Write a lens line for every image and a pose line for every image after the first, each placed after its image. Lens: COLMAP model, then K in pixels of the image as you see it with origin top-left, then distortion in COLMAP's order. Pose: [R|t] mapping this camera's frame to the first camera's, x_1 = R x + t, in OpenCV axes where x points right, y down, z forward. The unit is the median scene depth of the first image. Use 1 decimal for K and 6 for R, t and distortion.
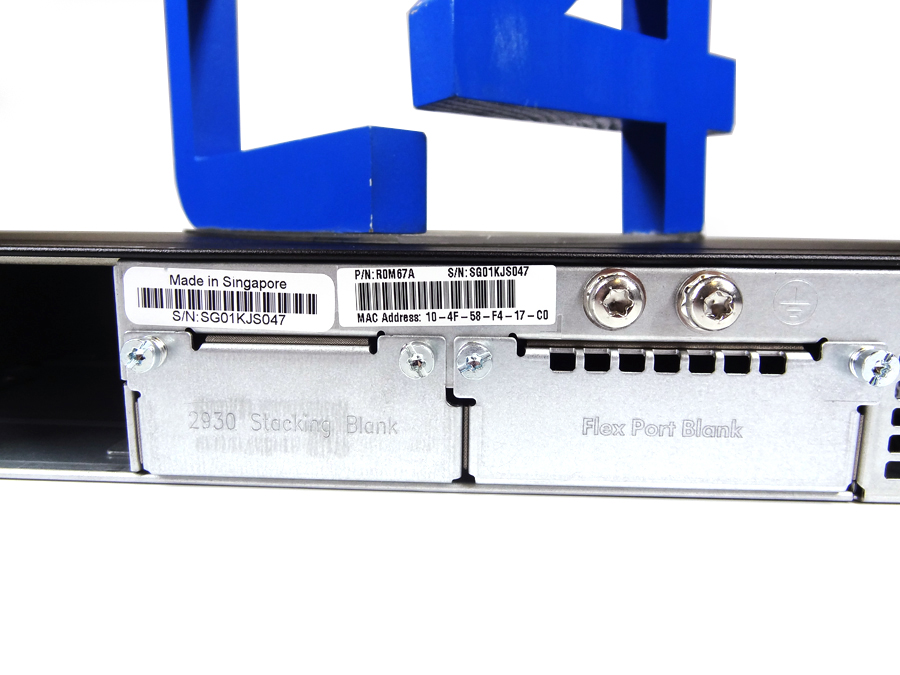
lens RADIAL K [[620.9, 0, 450.0], [0, 620.9, 337.5], [0, 0, 1]] dist [-0.009484, -0.000610]
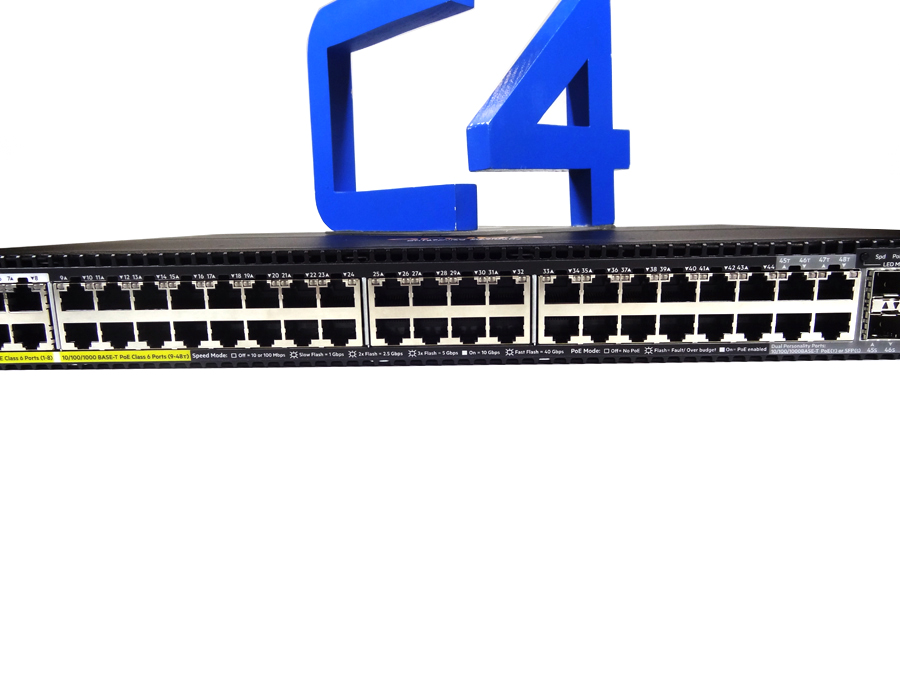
lens RADIAL K [[620.9, 0, 450.0], [0, 620.9, 337.5], [0, 0, 1]] dist [-0.009484, -0.000610]
pose [[0.998428, -0.037145, 0.041973, -0.367430], [0.036424, 0.999178, 0.017817, 0.250679], [-0.042600, -0.016260, 0.998960, -1.783025]]
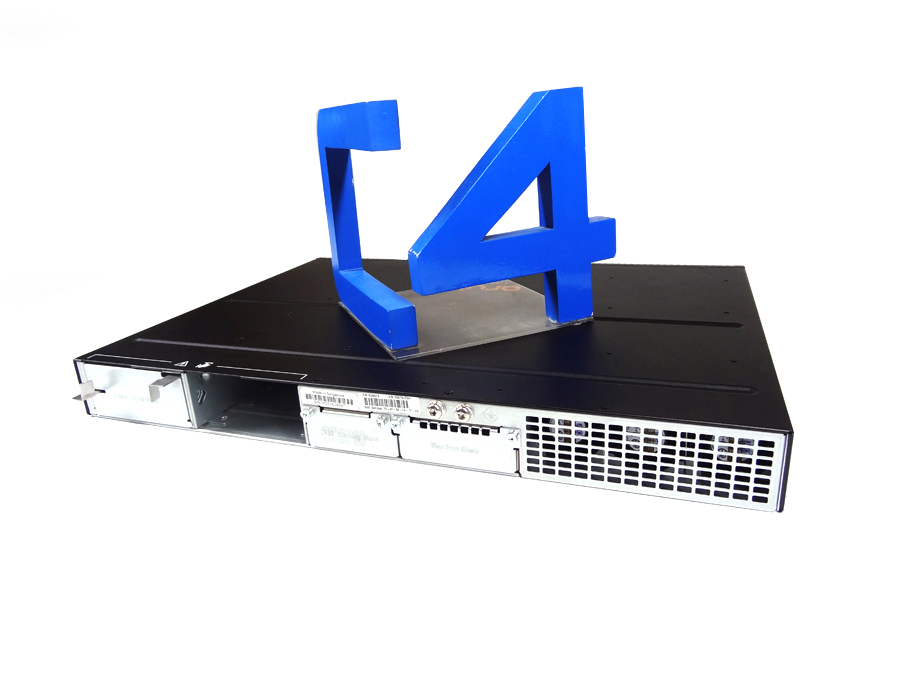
lens RADIAL K [[620.9, 0, 450.0], [0, 620.9, 337.5], [0, 0, 1]] dist [-0.009484, -0.000610]
pose [[0.952390, 0.035318, -0.302828, 1.219270], [0.017013, 0.985563, 0.168451, -0.910140], [0.304406, -0.165583, 0.938040, -1.806872]]
